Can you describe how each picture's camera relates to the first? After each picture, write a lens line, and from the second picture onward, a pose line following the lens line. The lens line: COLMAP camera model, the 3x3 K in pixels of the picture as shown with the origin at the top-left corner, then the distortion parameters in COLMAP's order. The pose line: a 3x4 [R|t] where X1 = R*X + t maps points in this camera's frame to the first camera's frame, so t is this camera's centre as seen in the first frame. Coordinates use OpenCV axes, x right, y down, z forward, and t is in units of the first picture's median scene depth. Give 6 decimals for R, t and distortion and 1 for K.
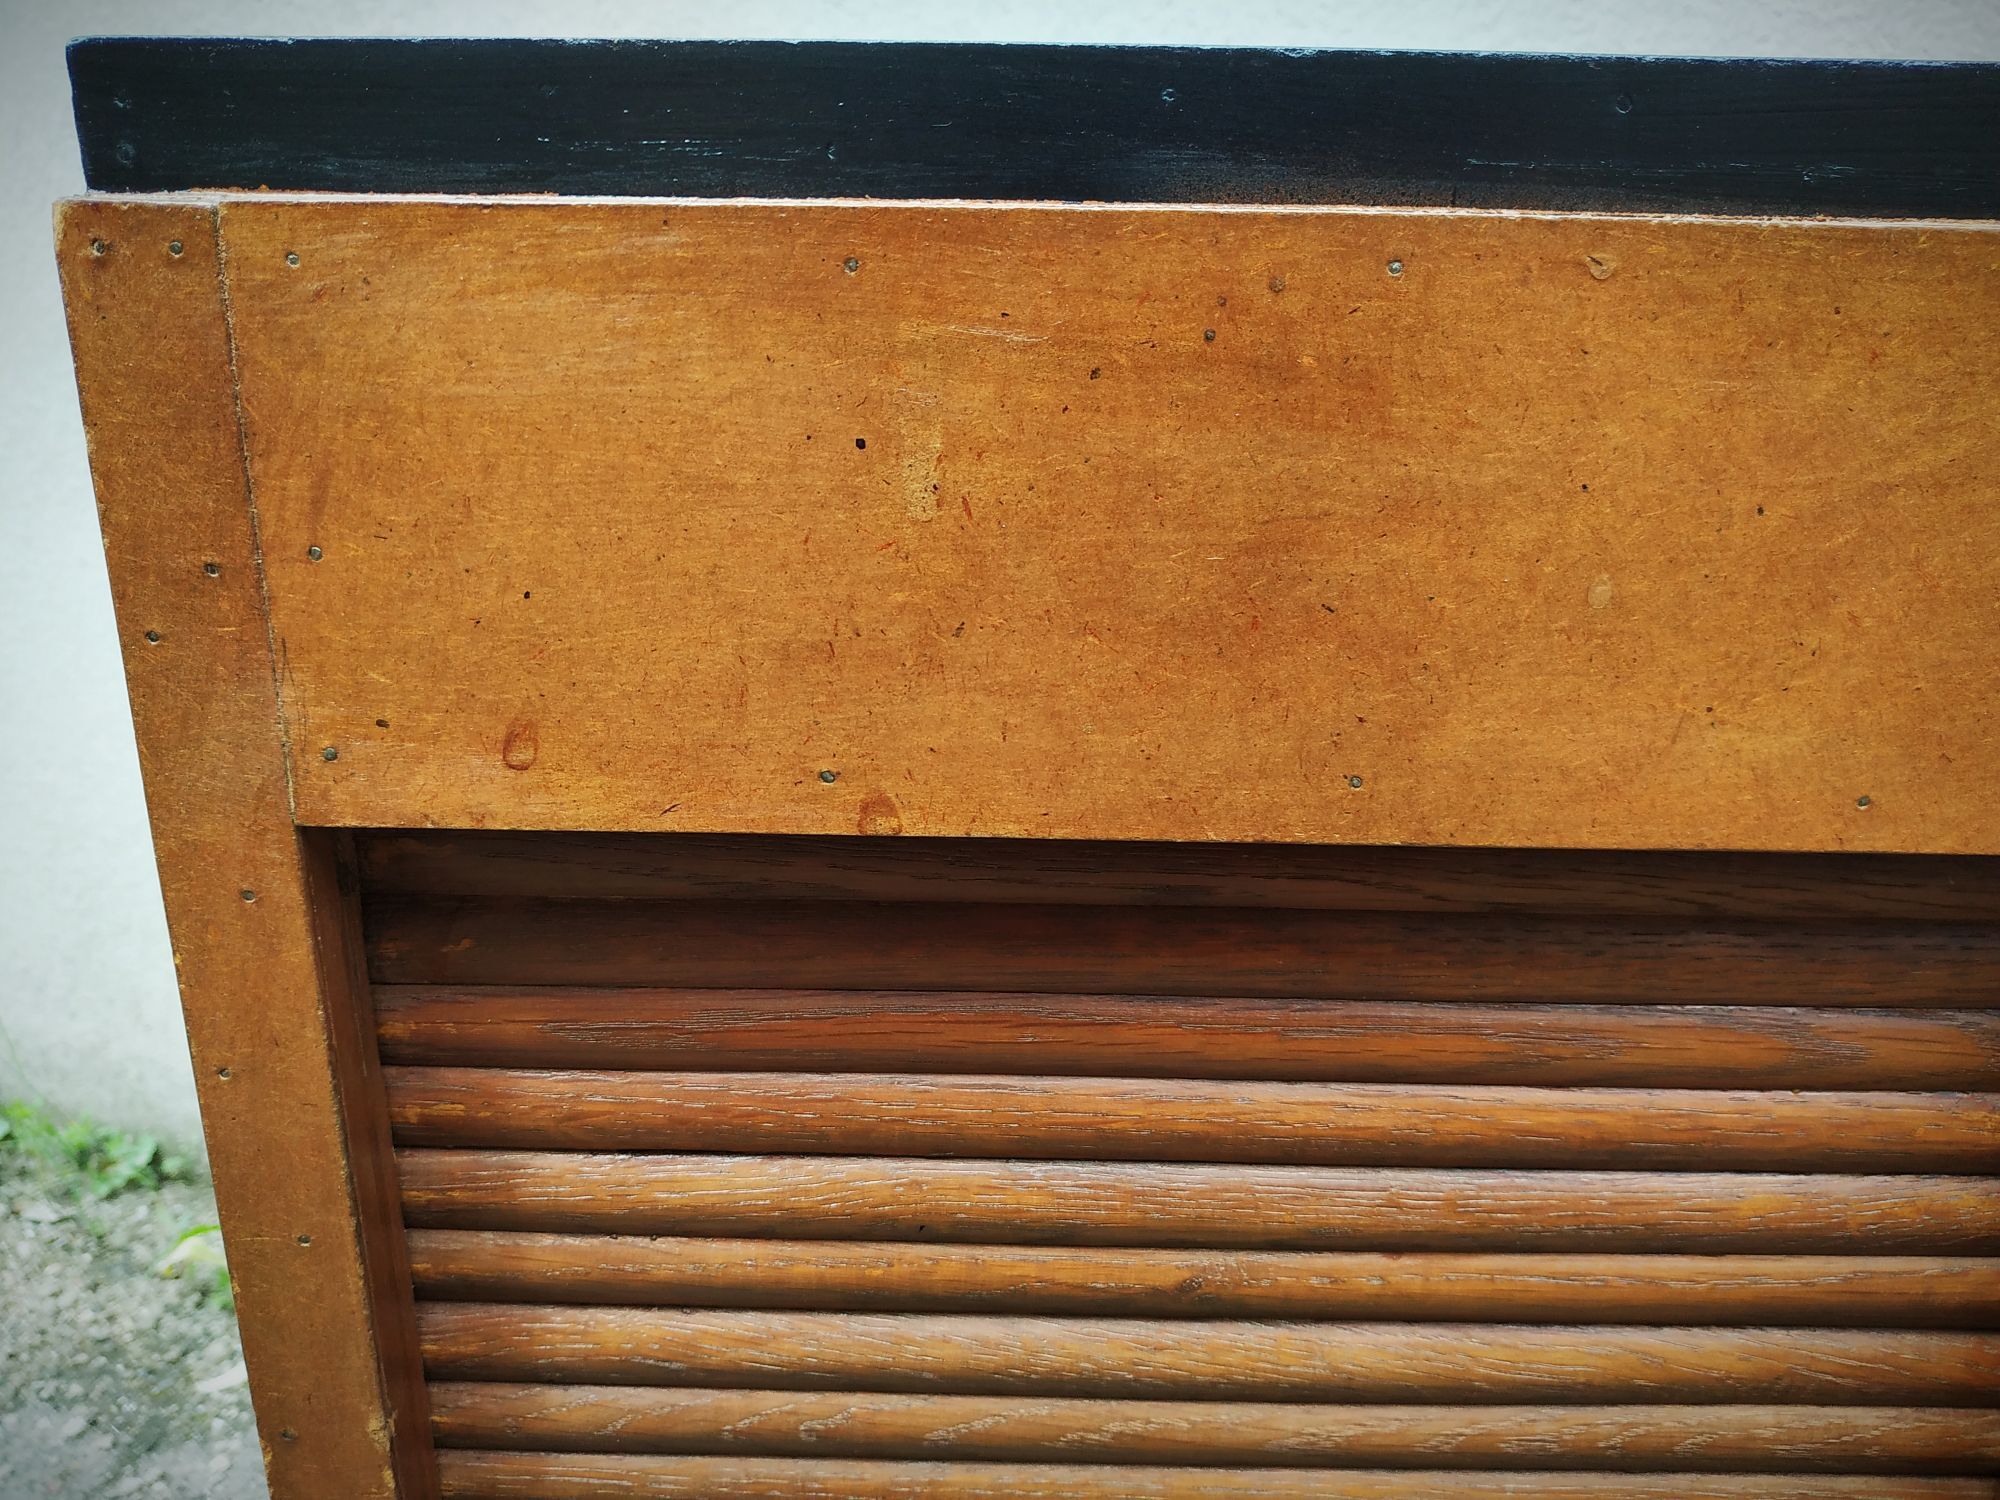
lens RADIAL K [[1636.5, 0, 1000.0], [0, 1636.5, 750.0], [0, 0, 1]] dist [0.049025, -0.190734]
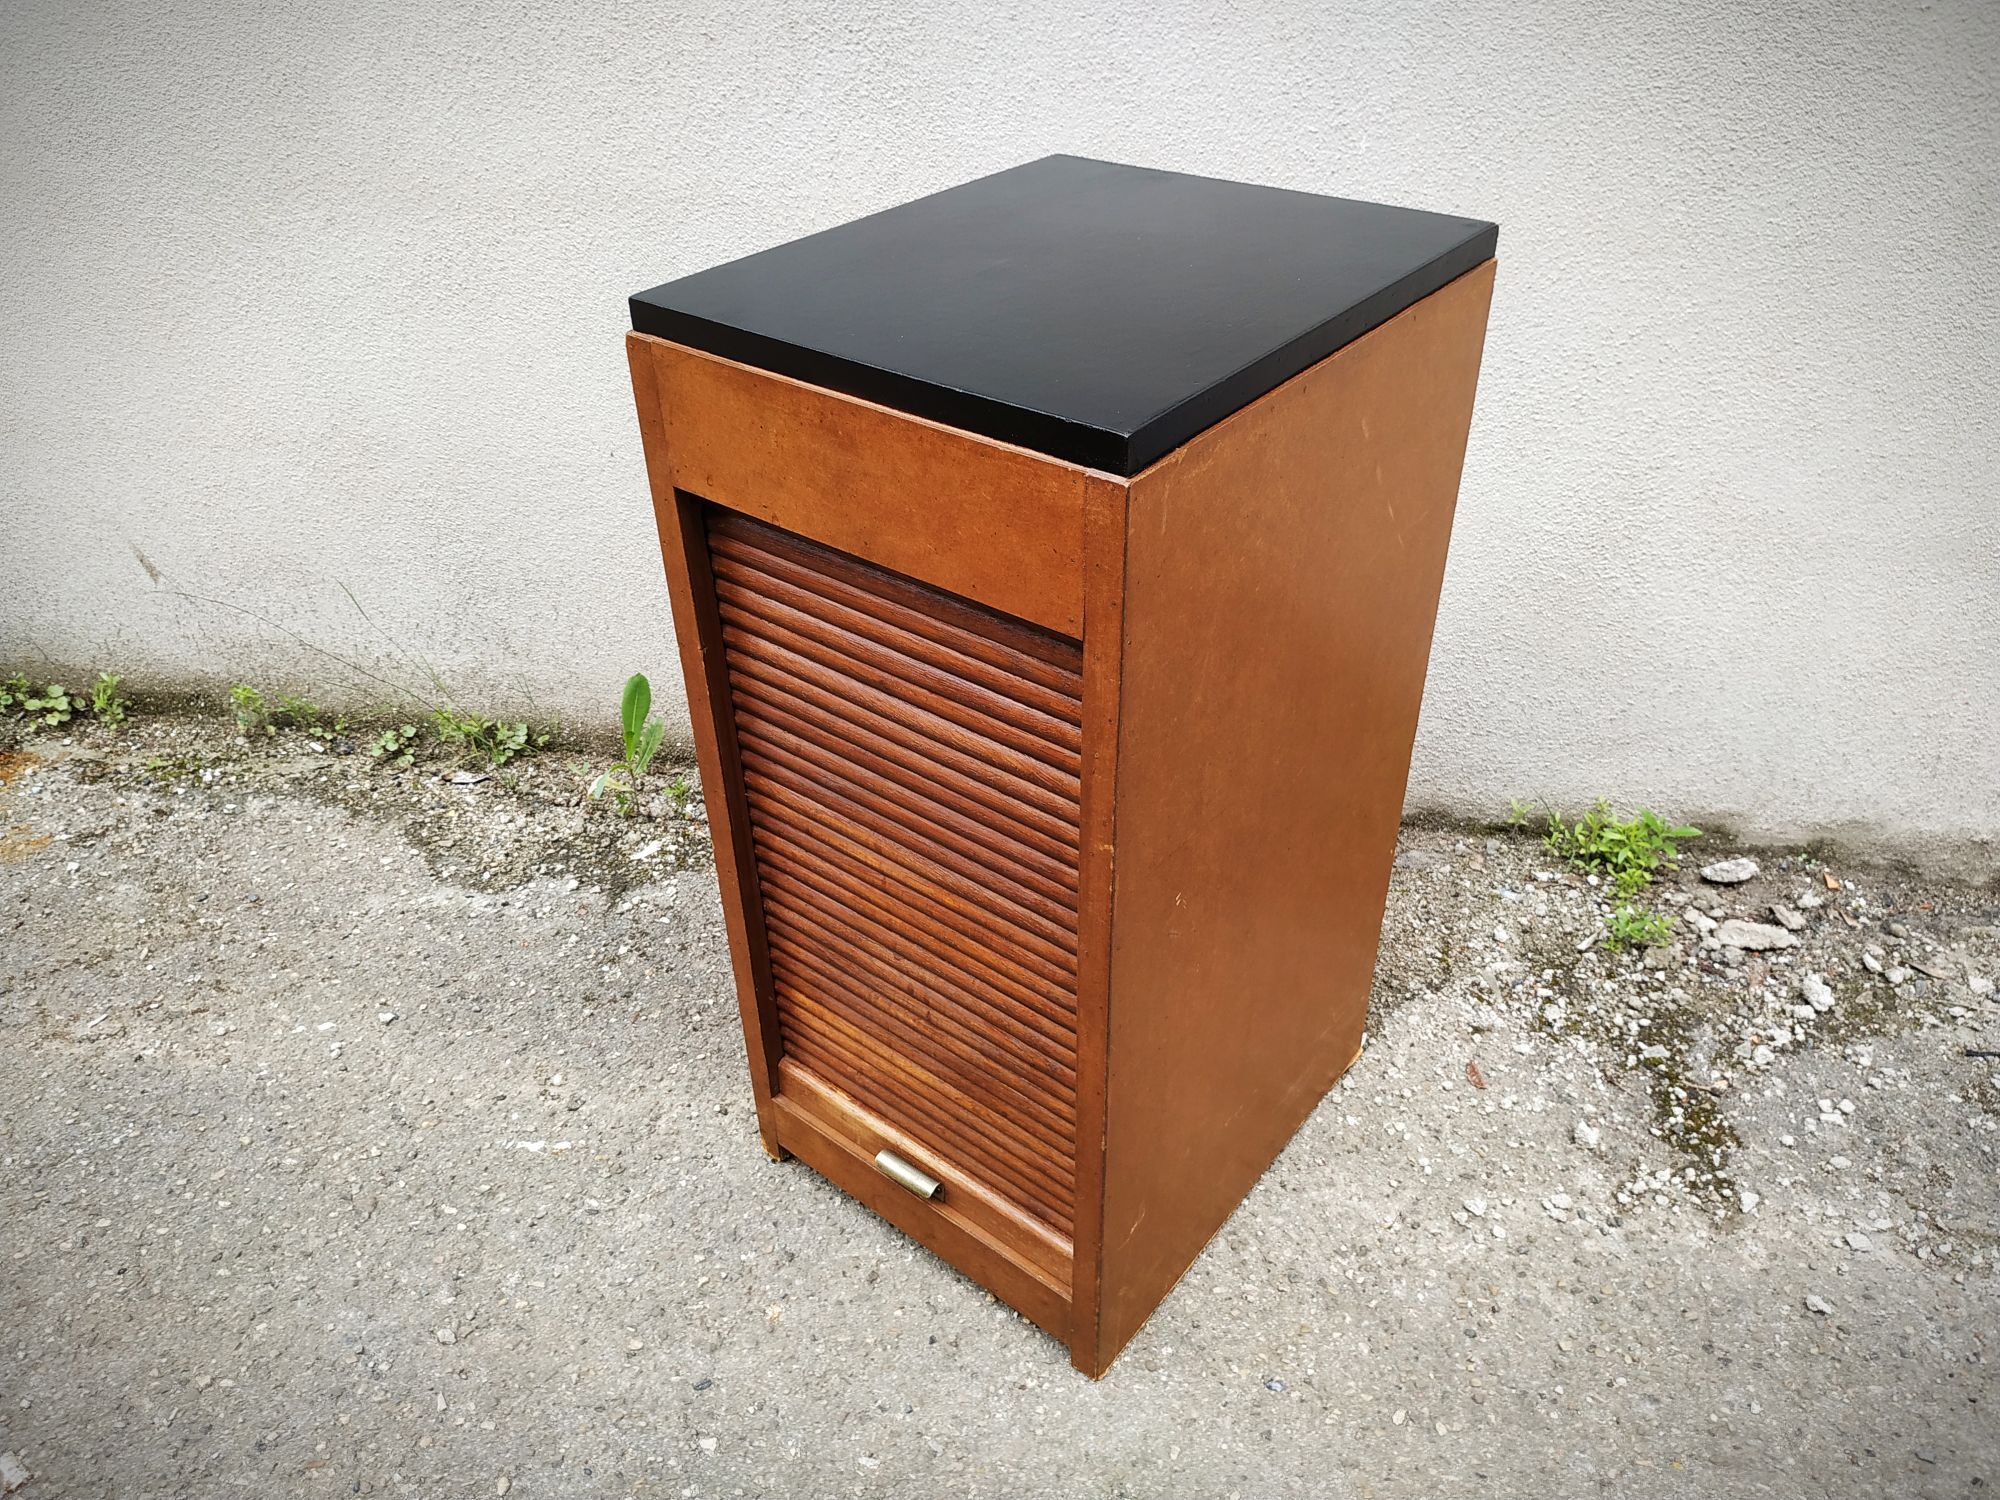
lens RADIAL K [[1496.4, 0, 971.7], [0, 1496.4, 763.6], [0, 0, 1]] dist [-0.011342, -0.002926]
pose [[0.778980, 0.332752, -0.531476, 2.427953], [-0.169095, 0.927657, 0.332955, -0.700852], [0.603819, -0.169495, 0.778893, -1.593030]]
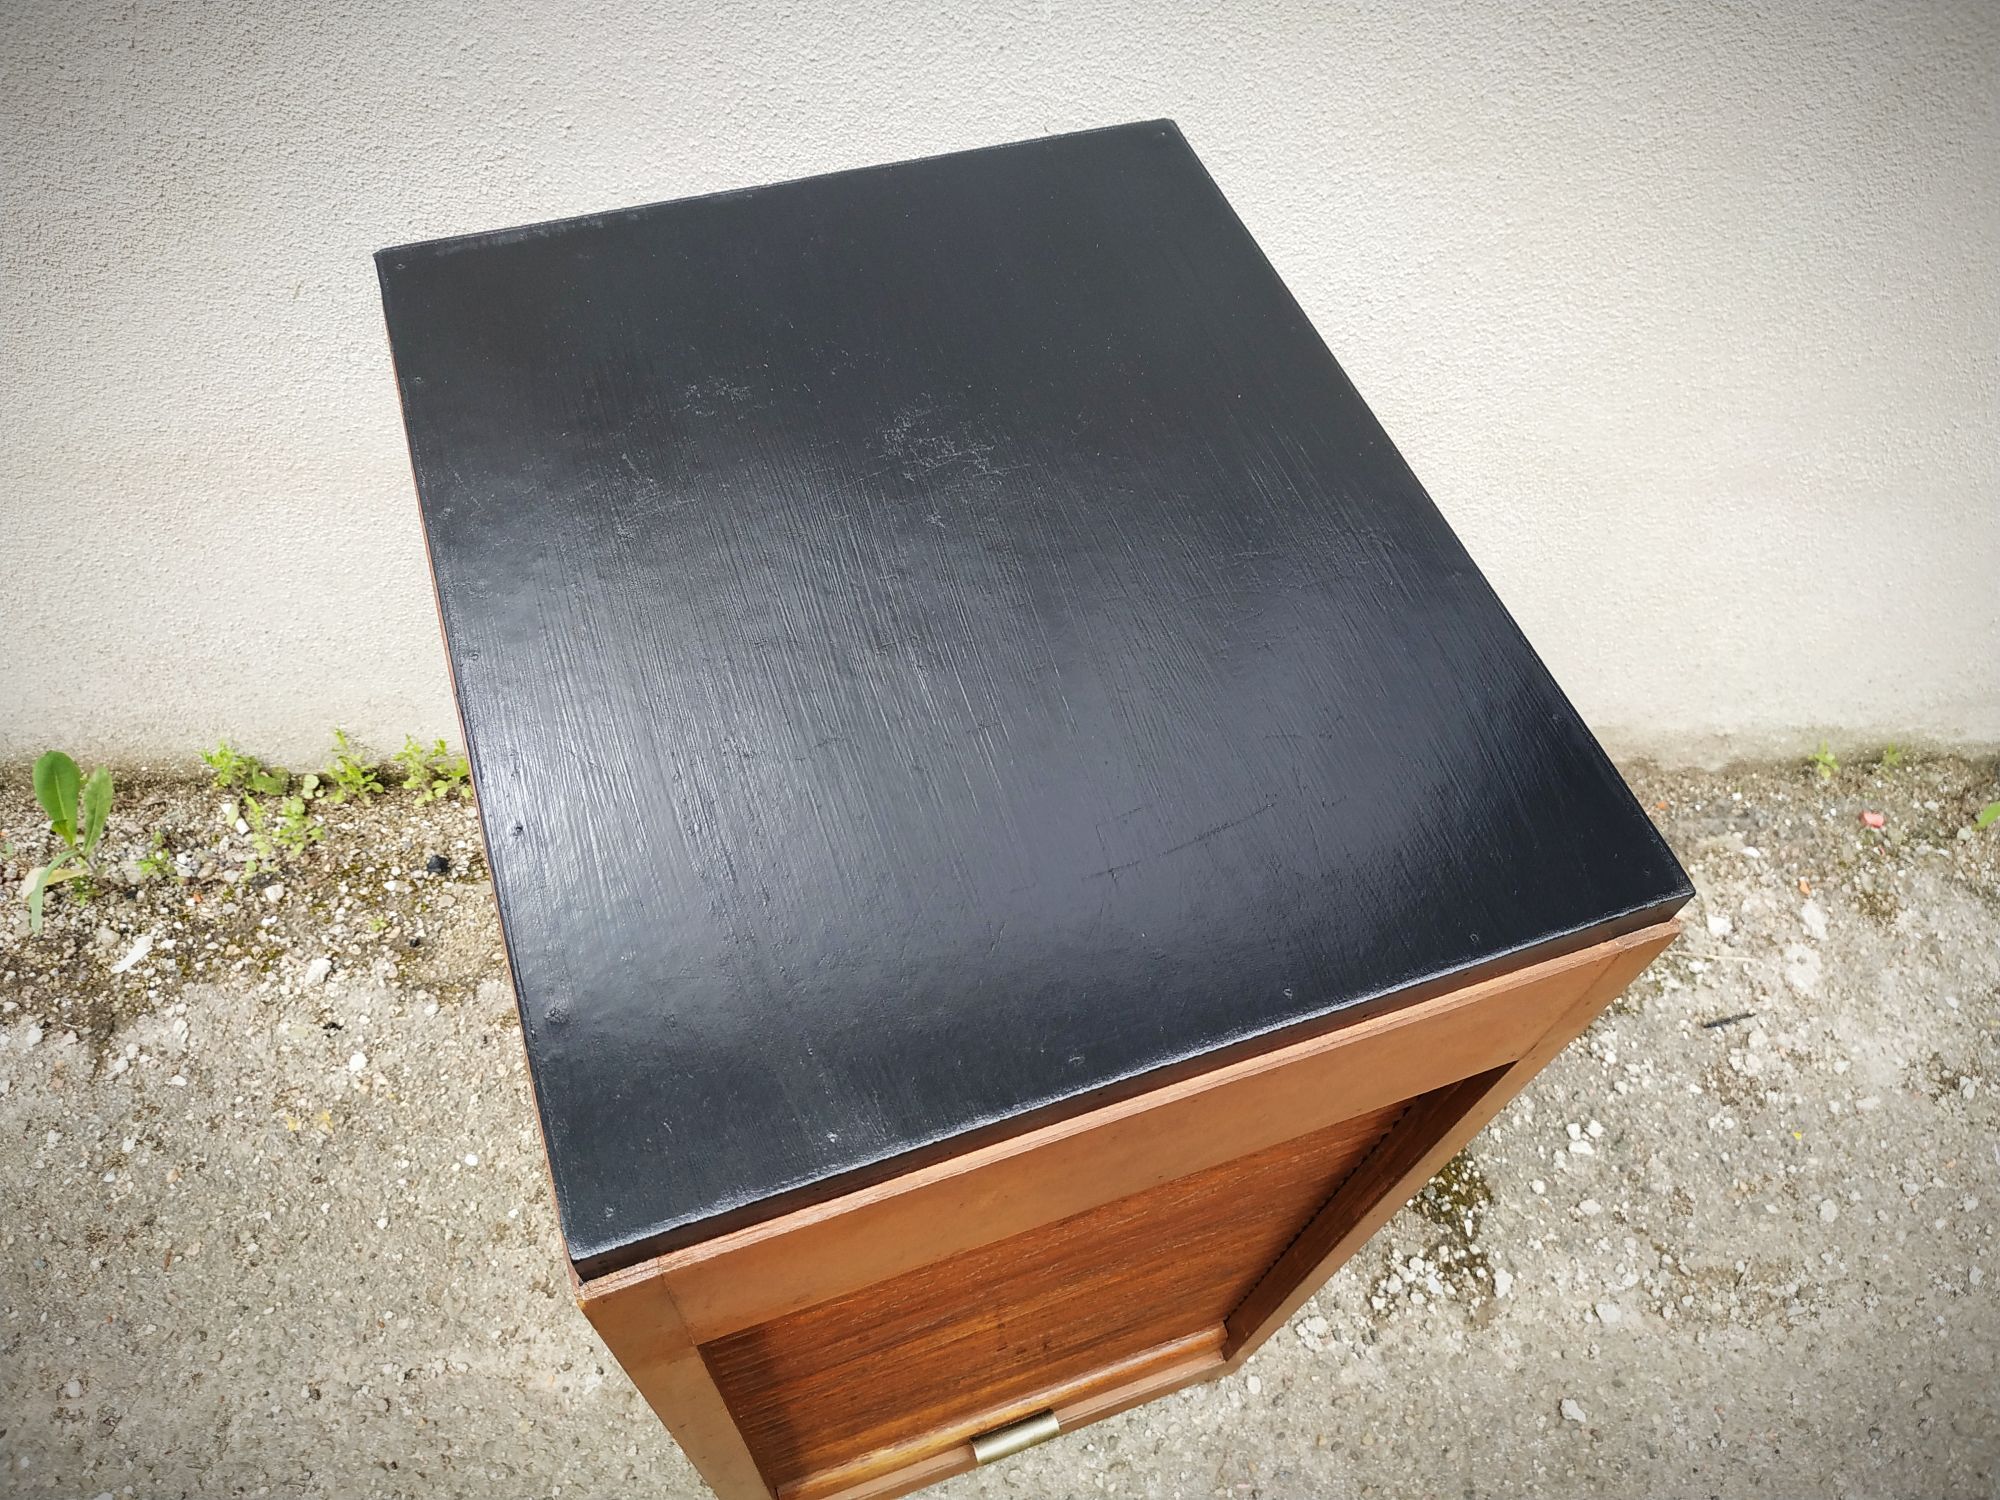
lens RADIAL K [[1507.8, 0, 991.7], [0, 1507.8, 776.0], [0, 0, 1]] dist [-0.021066, 0.002773]
pose [[0.907045, 0.377774, -0.185892, 1.077006], [-0.190993, 0.762659, 0.617958, -1.939274], [0.375221, -0.525012, 0.763919, 0.350728]]
